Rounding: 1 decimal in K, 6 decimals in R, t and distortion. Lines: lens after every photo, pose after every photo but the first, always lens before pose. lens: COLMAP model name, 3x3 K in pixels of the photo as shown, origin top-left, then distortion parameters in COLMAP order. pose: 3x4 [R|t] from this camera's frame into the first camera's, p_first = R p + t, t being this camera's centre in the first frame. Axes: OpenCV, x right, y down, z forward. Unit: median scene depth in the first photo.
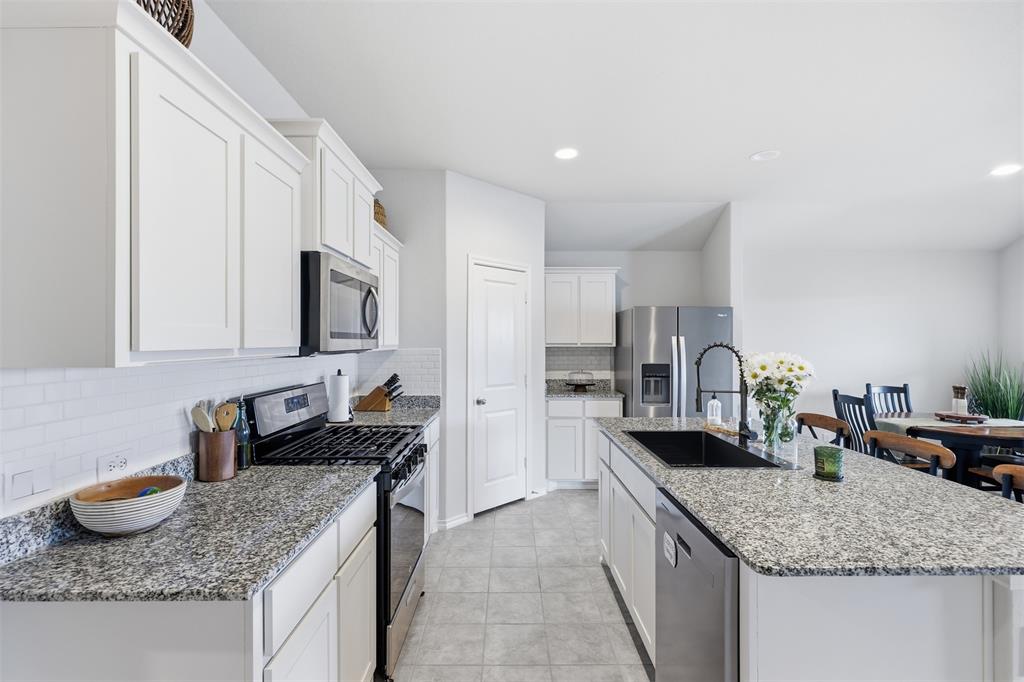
lens RADIAL K [[472.6, 0, 508.5], [0, 472.6, 342.6], [0, 0, 1]] dist [-0.000567, 0.000071]
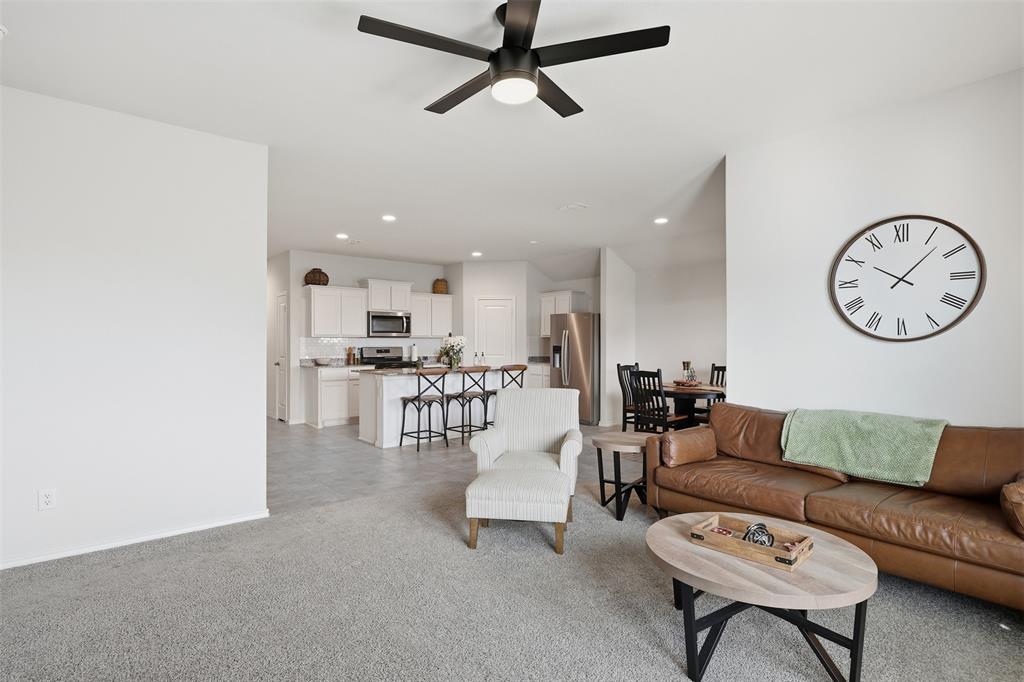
lens RADIAL K [[512.4, 0, 512.6], [0, 512.4, 337.9], [0, 0, 1]] dist [0.003011, -0.000054]
pose [[0.645746, -0.005767, -0.763531, 1.839595], [-0.000529, 0.999968, -0.008000, 0.033699], [0.763552, 0.005569, 0.645722, -0.437669]]
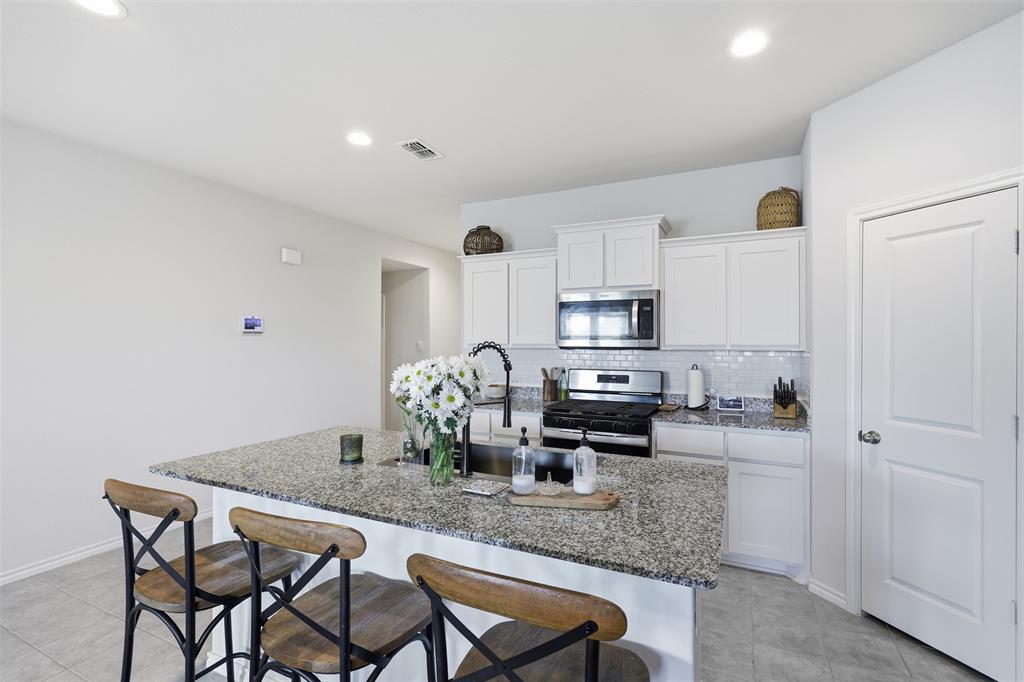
lens RADIAL K [[472.6, 0, 520.0], [0, 472.6, 342.7], [0, 0, 1]] dist [-0.000567, 0.000071]
pose [[-0.422161, 0.002293, -0.906518, 0.685351], [-0.003405, 0.999986, 0.004115, -0.002007], [0.906515, 0.004824, -0.422147, 0.824558]]
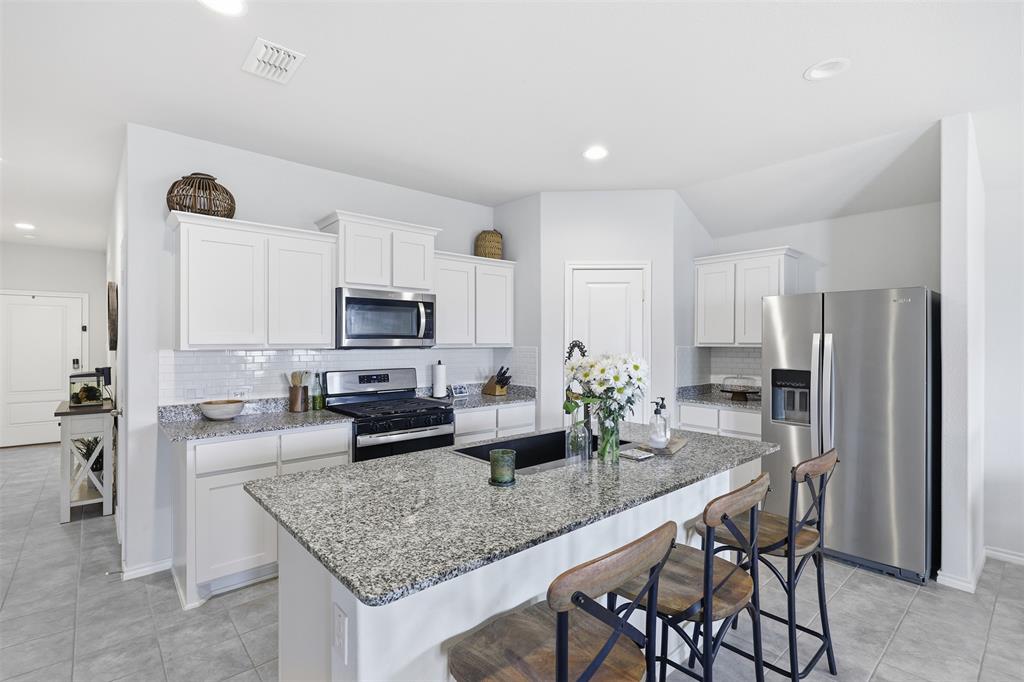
lens RADIAL K [[472.6, 0, 510.8], [0, 472.6, 341.9], [0, 0, 1]] dist [-0.000567, 0.000071]
pose [[0.660424, 0.001638, -0.750891, 0.630612], [-0.001950, 0.999998, 0.000466, 0.000004], [0.750890, 0.001156, 0.660426, 0.169456]]
